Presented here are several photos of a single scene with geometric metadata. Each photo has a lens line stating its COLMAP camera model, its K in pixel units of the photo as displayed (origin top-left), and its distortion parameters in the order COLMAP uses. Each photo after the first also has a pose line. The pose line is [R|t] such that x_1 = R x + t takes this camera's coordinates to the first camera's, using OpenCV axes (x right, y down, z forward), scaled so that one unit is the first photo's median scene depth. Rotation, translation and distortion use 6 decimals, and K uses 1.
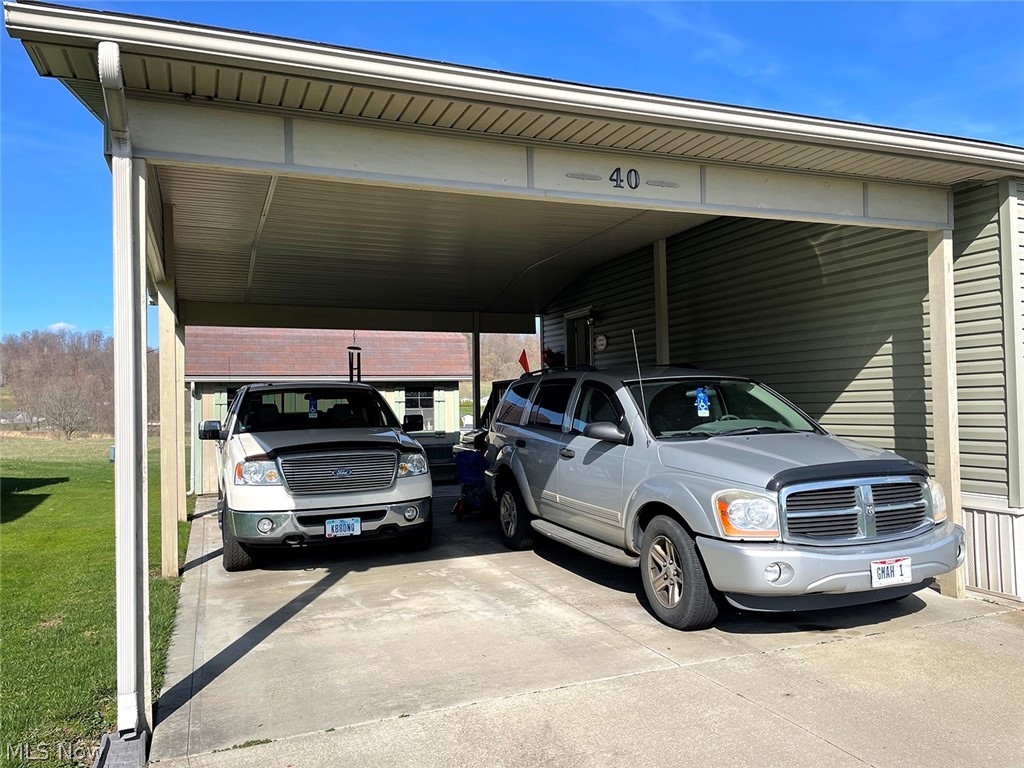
lens RADIAL K [[784.7, 0, 512.0], [0, 784.7, 384.0], [0, 0, 1]] dist [0.006339, 0.000069]
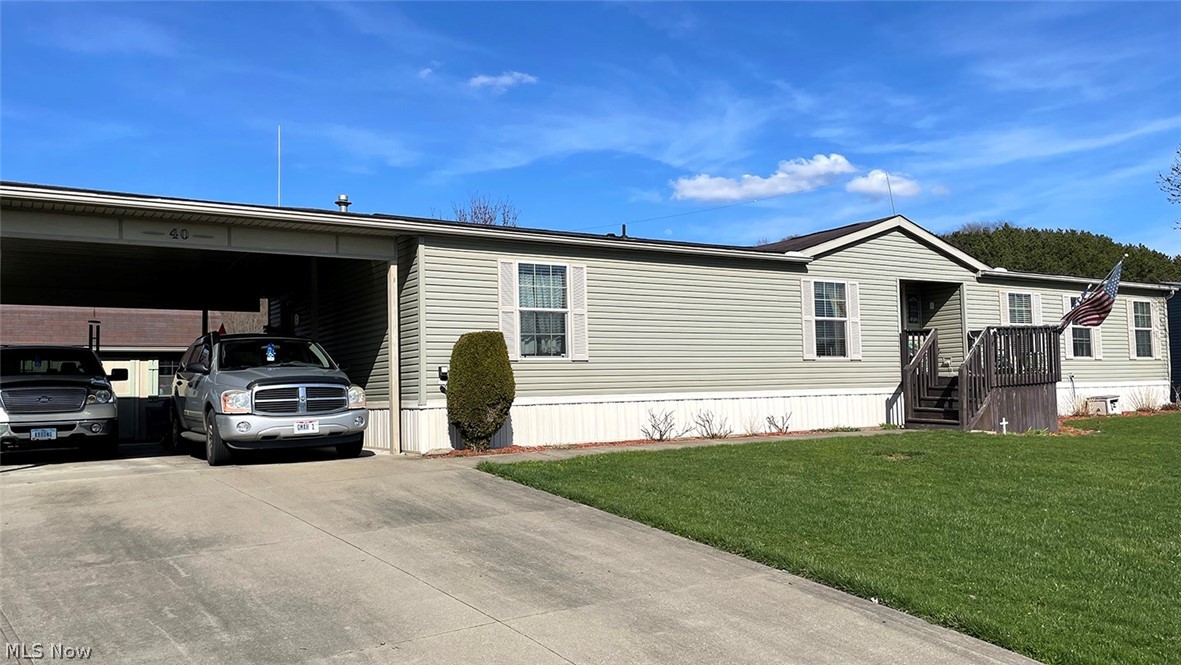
lens RADIAL K [[891.9, 0, 590.5], [0, 891.9, 332.5], [0, 0, 1]] dist [0.115434, -0.185257]
pose [[0.978456, 0.008956, 0.206262, 0.480379], [0.000079, 0.999042, -0.043754, 0.060896], [-0.206456, 0.042828, 0.977518, -1.005908]]
